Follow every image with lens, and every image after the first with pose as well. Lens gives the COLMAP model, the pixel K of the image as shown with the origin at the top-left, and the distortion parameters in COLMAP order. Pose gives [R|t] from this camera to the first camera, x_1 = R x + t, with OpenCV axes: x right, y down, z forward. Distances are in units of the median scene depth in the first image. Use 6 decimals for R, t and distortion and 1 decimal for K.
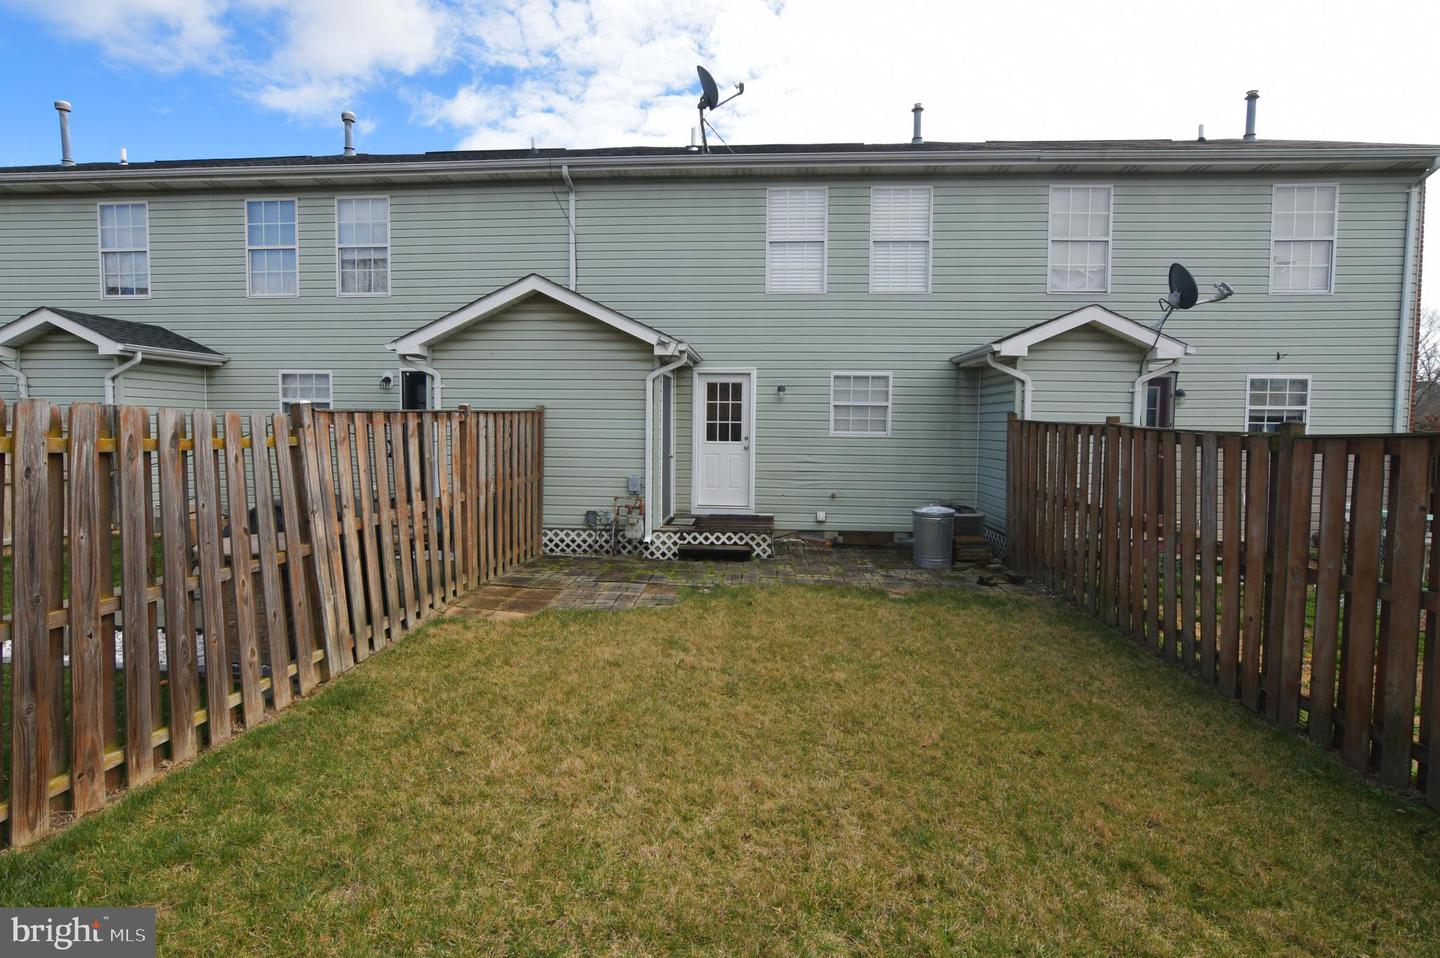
lens RADIAL K [[699.9, 0, 716.9], [0, 699.9, 467.3], [0, 0, 1]] dist [-0.033283, 0.009875]
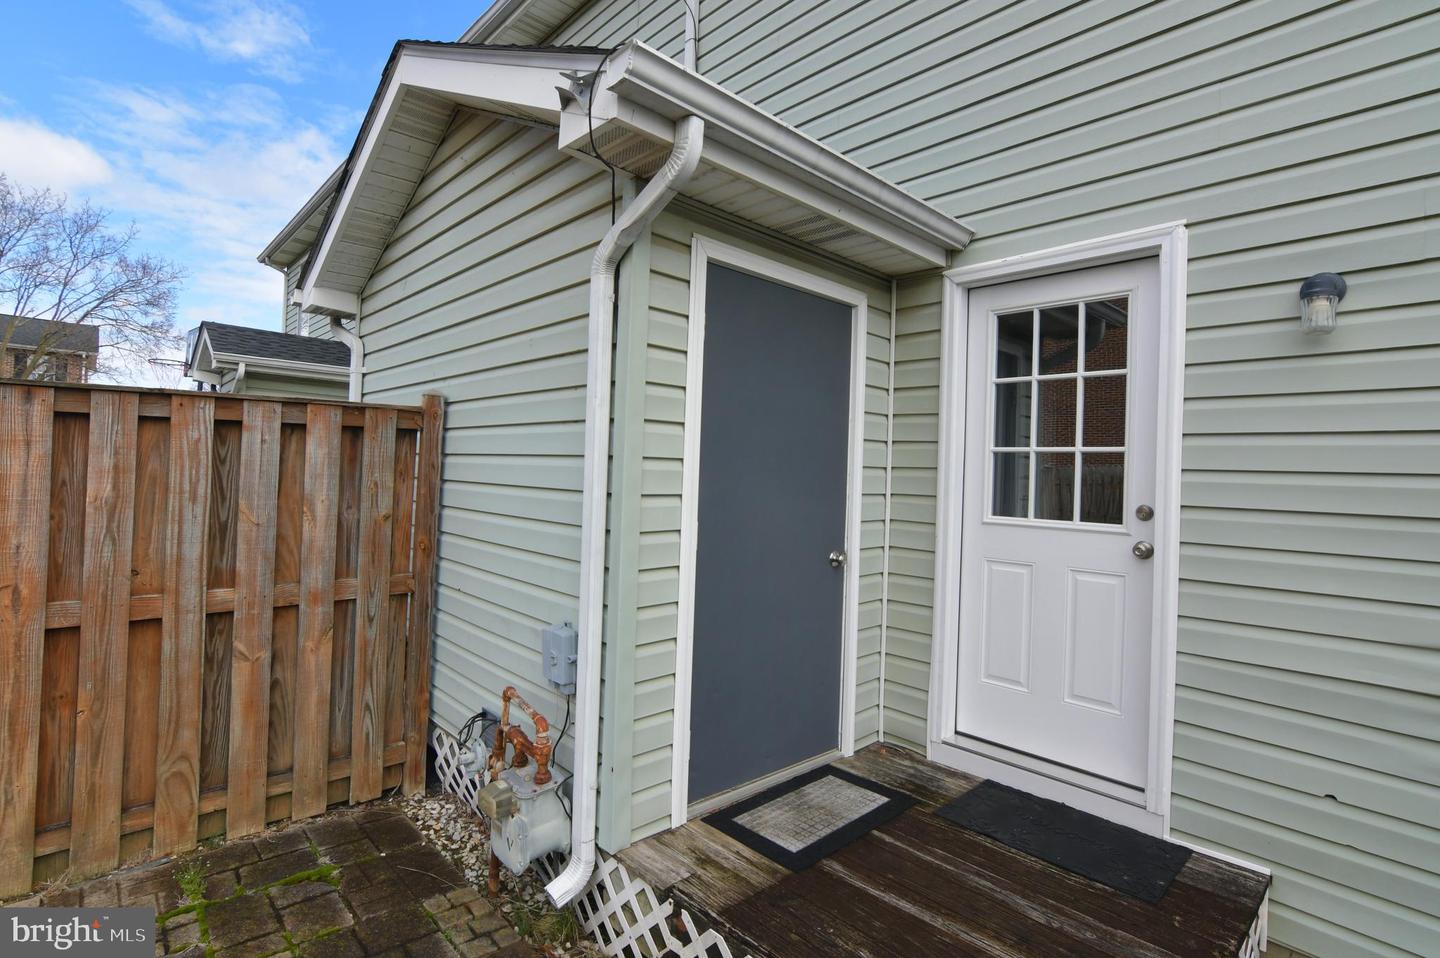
lens RADIAL K [[699.9, 0, 716.9], [0, 699.9, 467.3], [0, 0, 1]] dist [-0.033283, 0.009875]
pose [[0.736499, 0.007912, -0.676392, 0.097367], [-0.070048, 0.995448, -0.064629, -0.031264], [0.672802, 0.094979, 0.733701, 0.721193]]
